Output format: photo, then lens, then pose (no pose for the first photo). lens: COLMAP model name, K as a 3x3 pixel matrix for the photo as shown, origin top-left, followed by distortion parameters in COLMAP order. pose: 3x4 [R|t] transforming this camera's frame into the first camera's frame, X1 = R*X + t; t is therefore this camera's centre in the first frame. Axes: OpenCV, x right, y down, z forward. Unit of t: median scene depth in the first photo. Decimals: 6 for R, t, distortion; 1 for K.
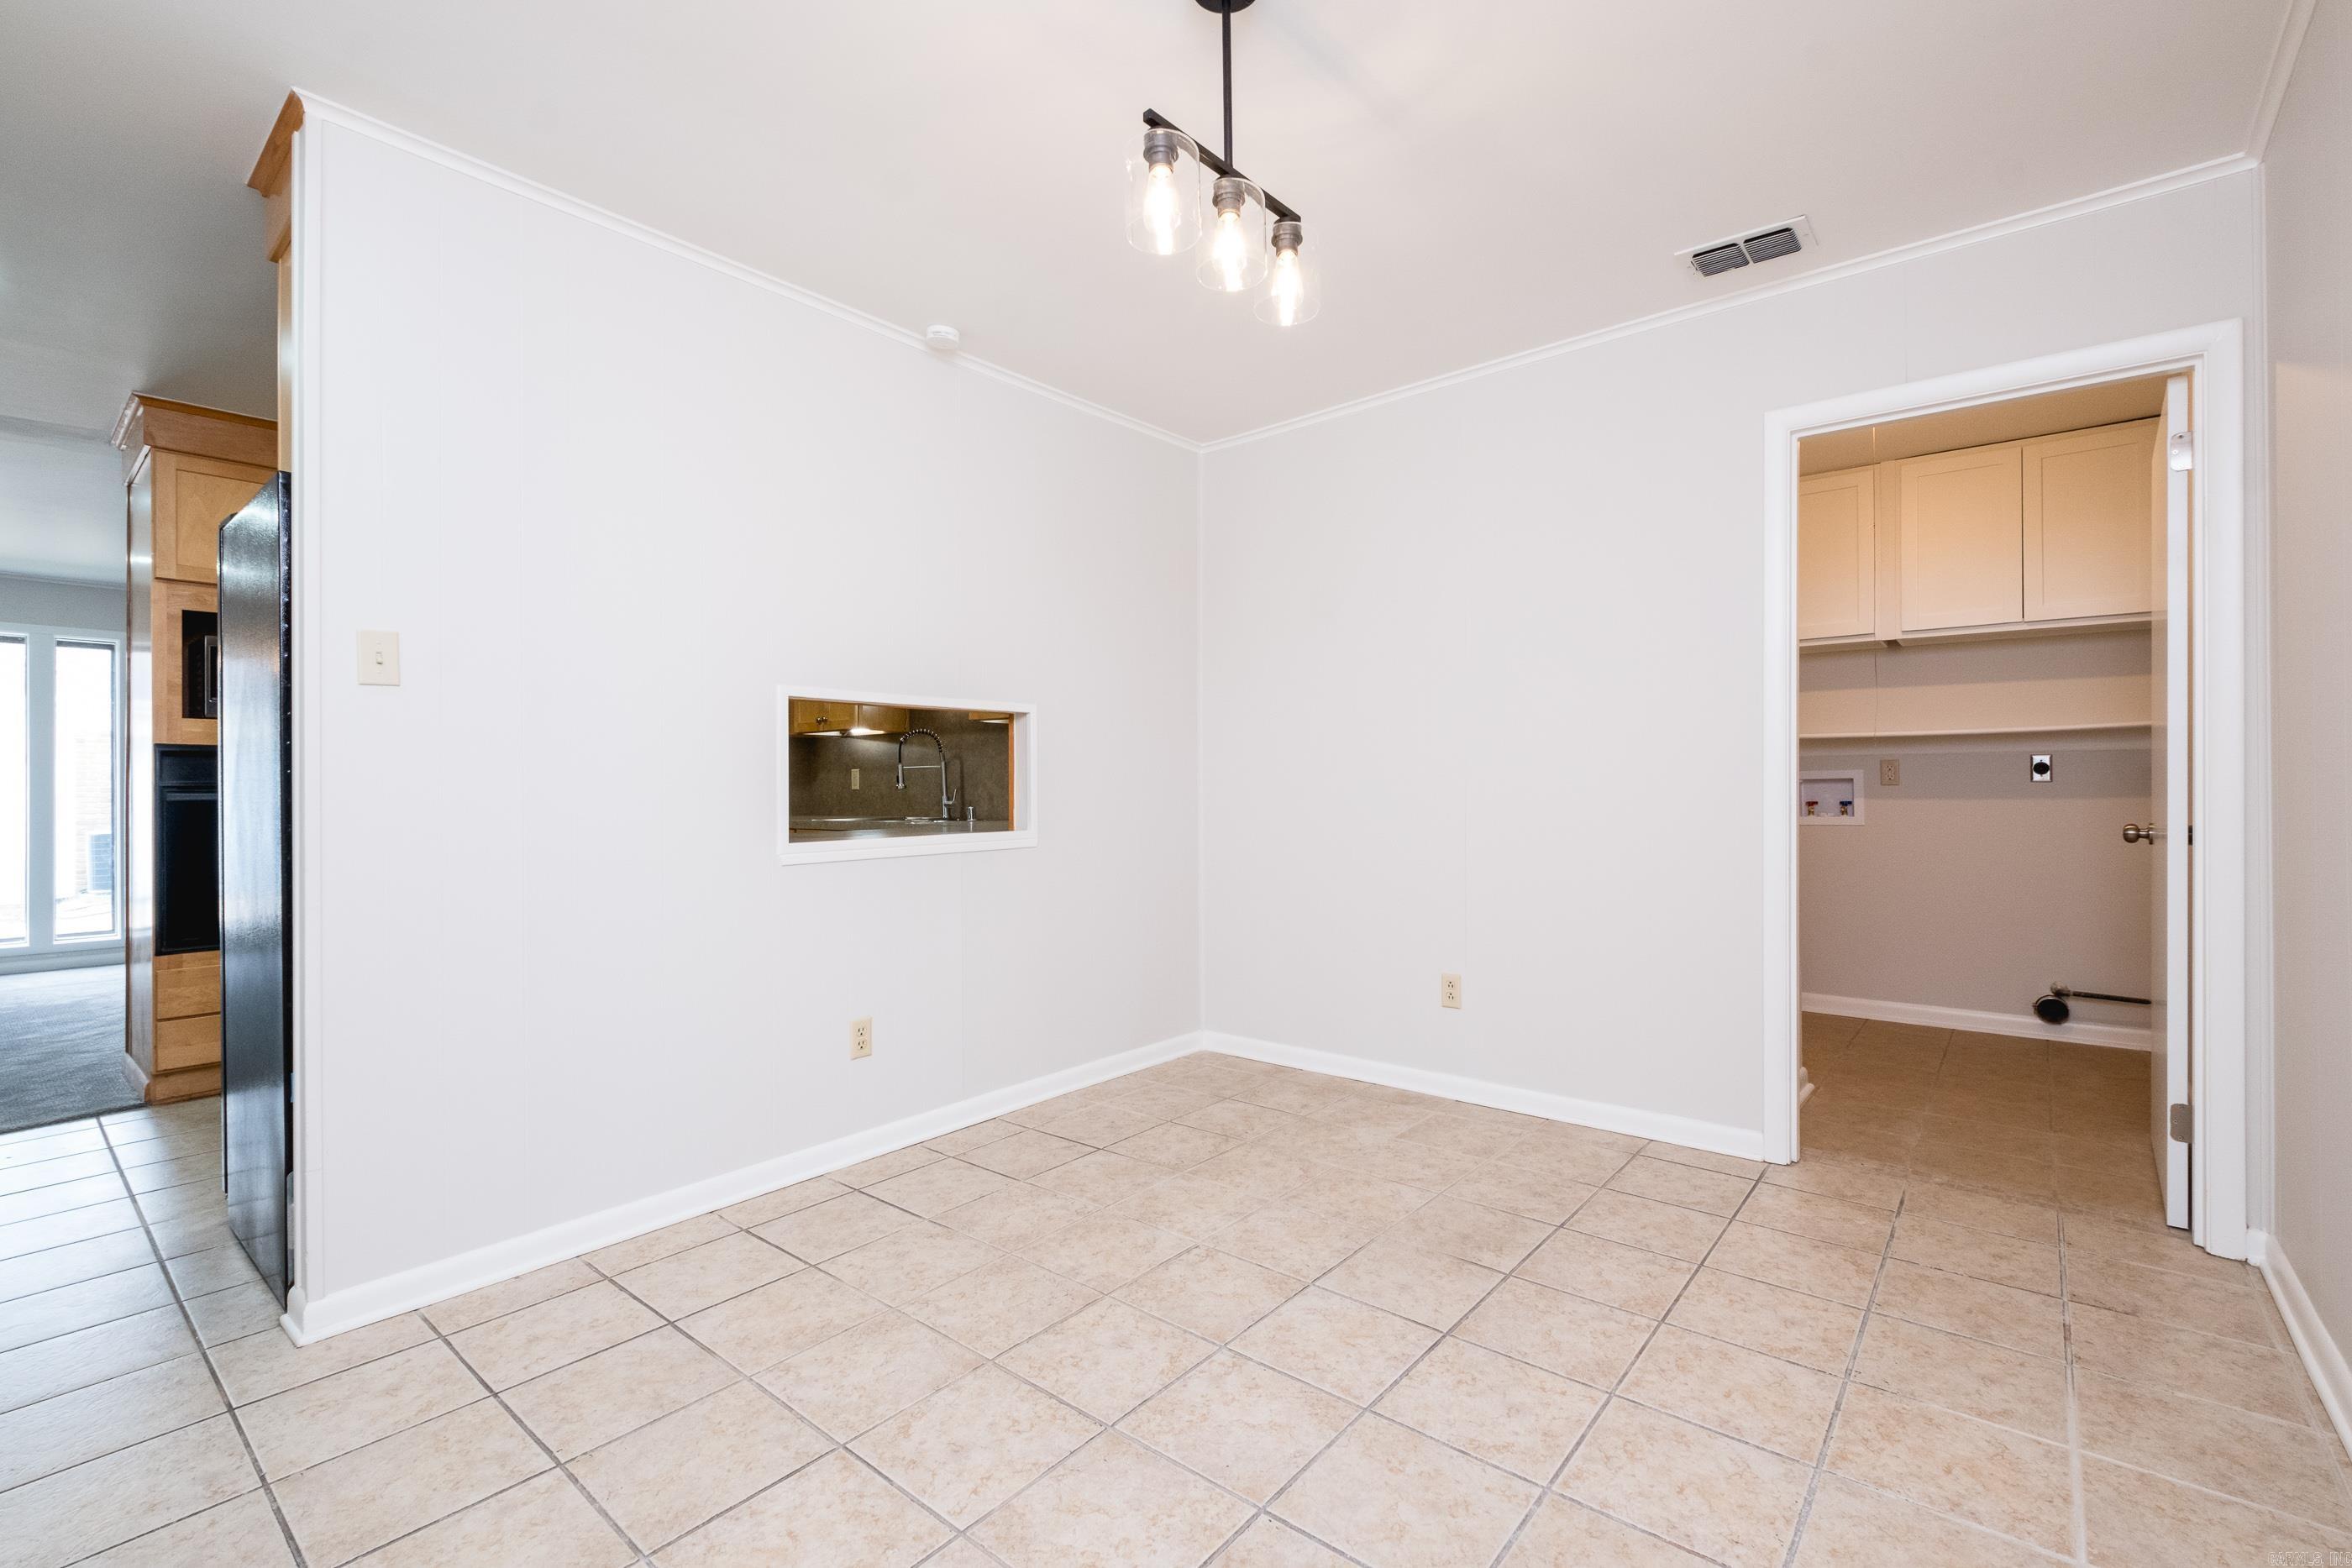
lens RADIAL K [[1018.0, 0, 1179.6], [0, 1018.0, 794.6], [0, 0, 1]] dist [-0.000676, -0.000540]
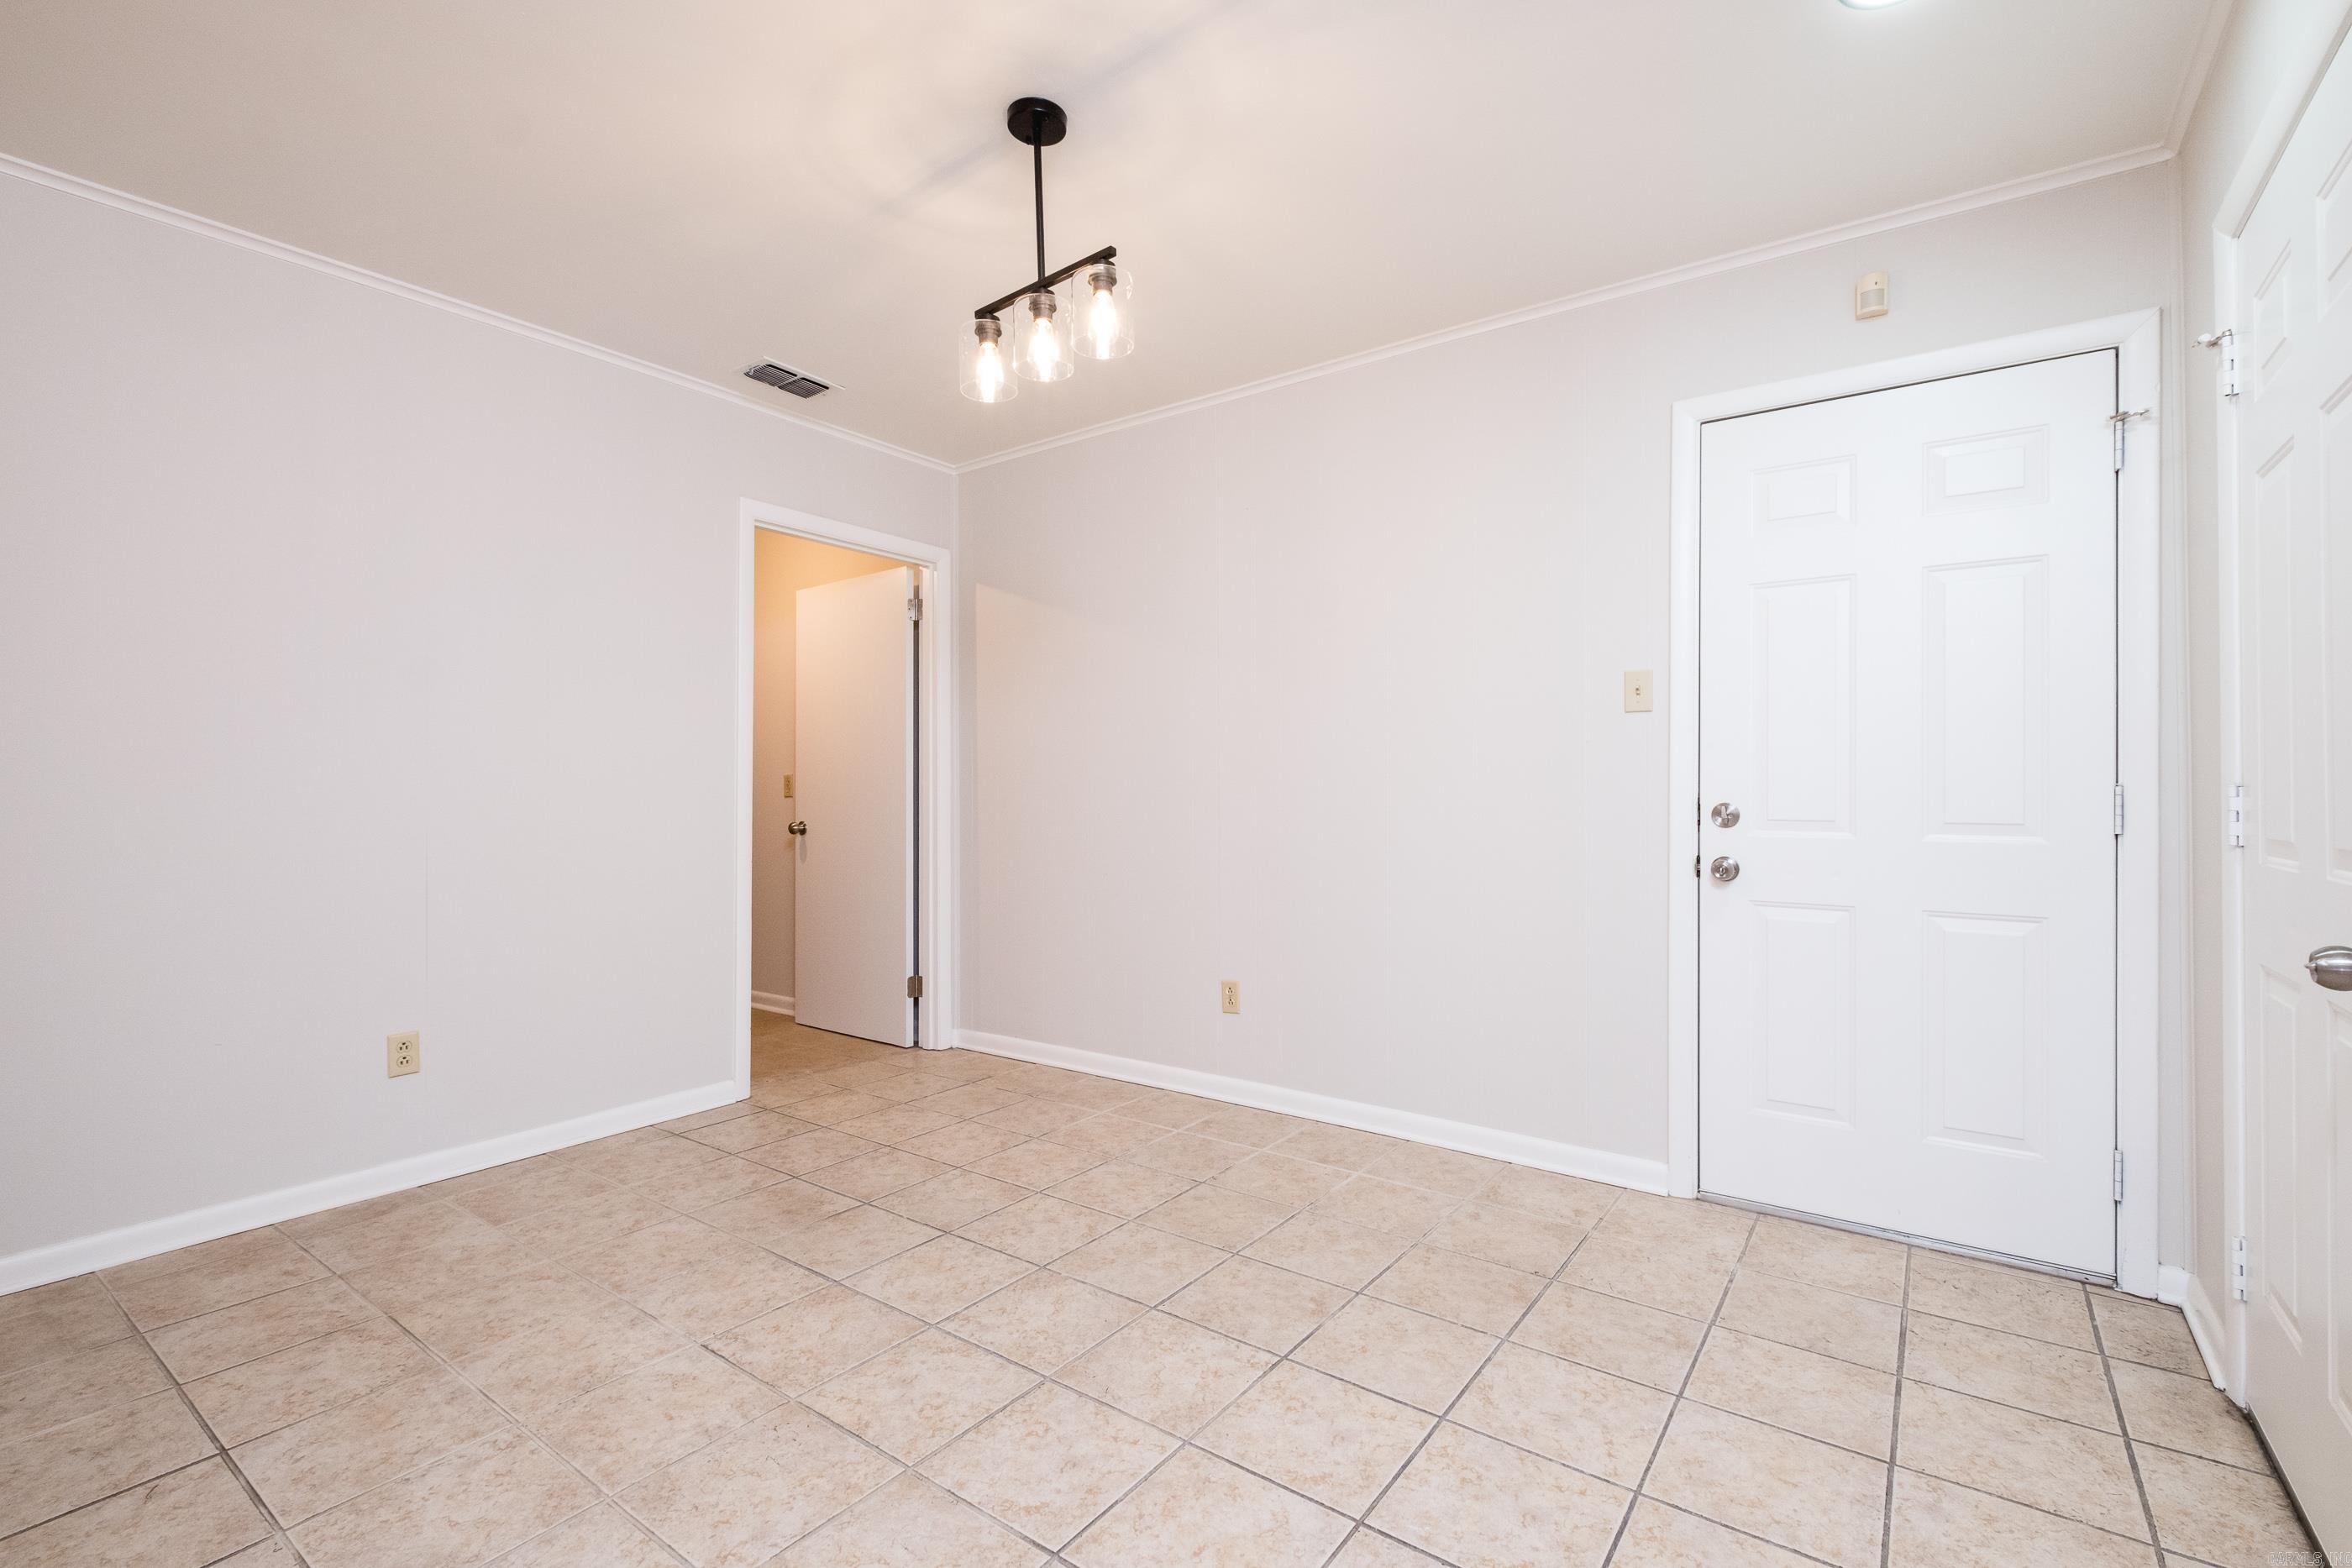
lens RADIAL K [[1018.0, 0, 1164.9], [0, 1018.0, 788.8], [0, 0, 1]] dist [-0.000676, -0.000540]
pose [[-0.041910, 0.008453, 0.999086, -0.788293], [0.012544, 0.999890, -0.007934, -0.002687], [-0.999043, 0.012200, -0.042012, 0.611068]]
